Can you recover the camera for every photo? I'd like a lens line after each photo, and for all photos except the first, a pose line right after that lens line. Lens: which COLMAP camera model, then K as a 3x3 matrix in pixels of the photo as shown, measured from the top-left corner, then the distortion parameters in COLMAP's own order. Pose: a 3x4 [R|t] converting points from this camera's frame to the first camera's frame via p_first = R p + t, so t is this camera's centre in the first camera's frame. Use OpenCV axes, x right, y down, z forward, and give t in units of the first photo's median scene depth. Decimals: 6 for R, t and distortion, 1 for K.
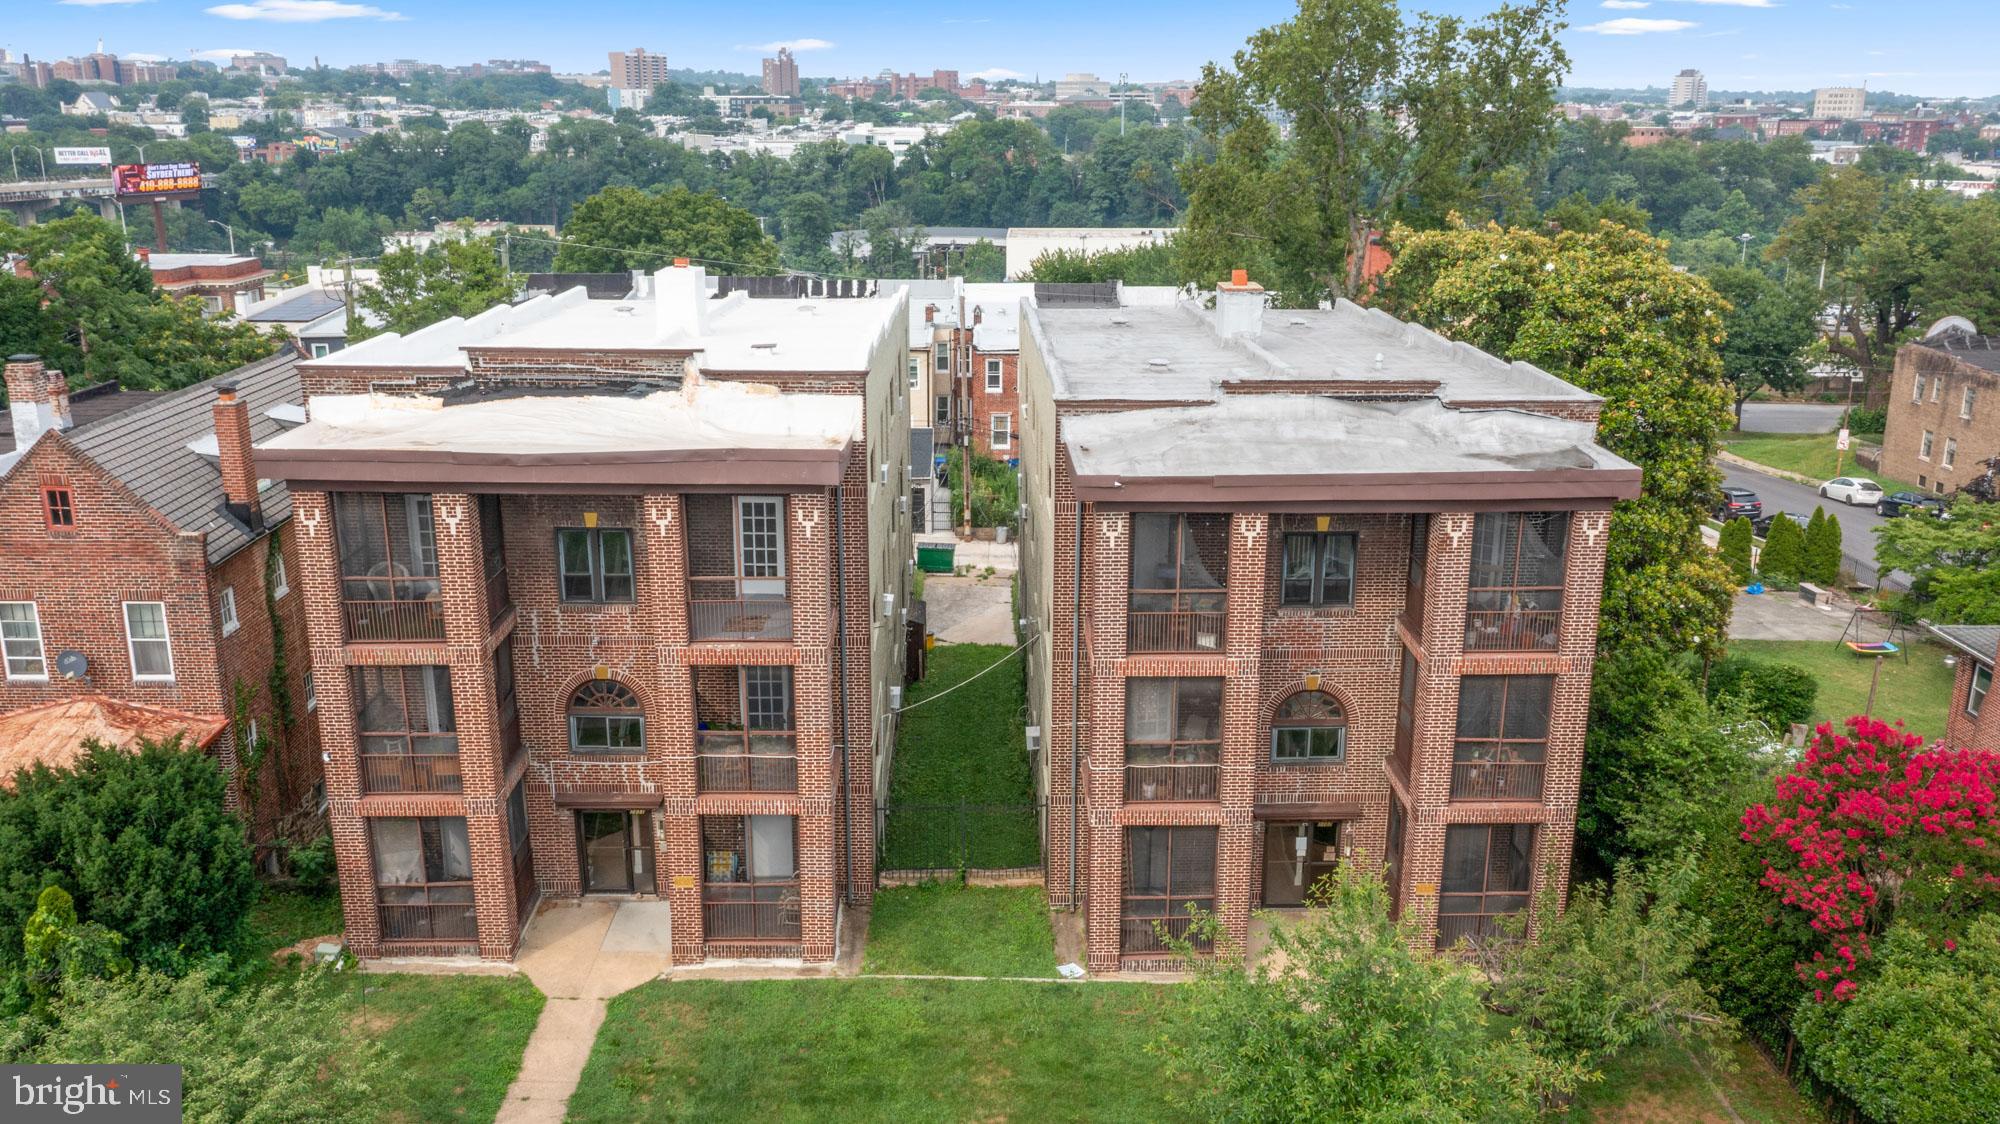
lens RADIAL K [[1602.6, 0, 1006.4], [0, 1602.6, 562.0], [0, 0, 1]] dist [0.000588, 0.000255]
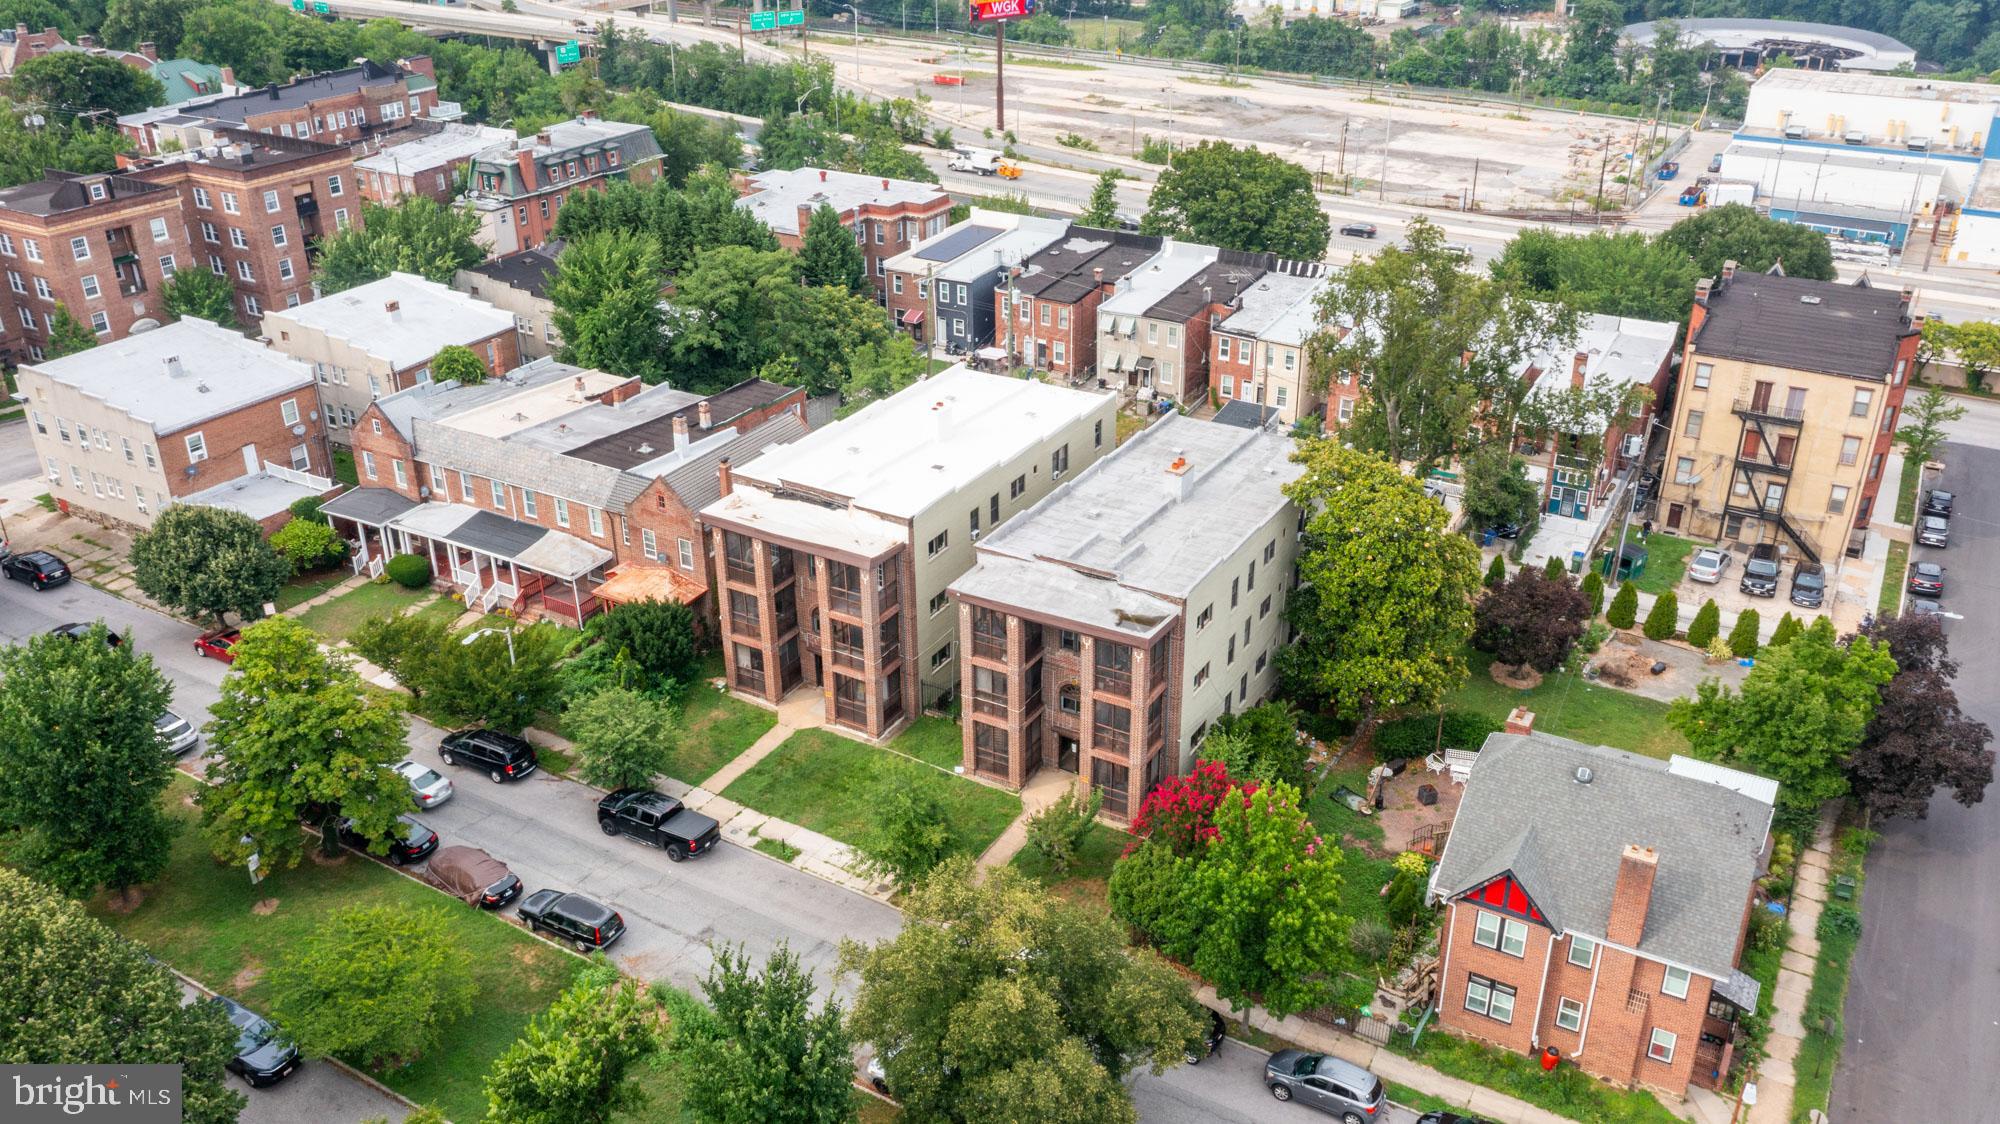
lens RADIAL K [[1602.6, 0, 1006.4], [0, 1602.6, 562.0], [0, 0, 1]] dist [0.000588, 0.000255]
pose [[0.856881, 0.224403, -0.464111, 1.205244], [-0.137952, 0.967268, 0.212985, -0.601717], [0.496714, -0.118477, 0.859790, -1.064560]]
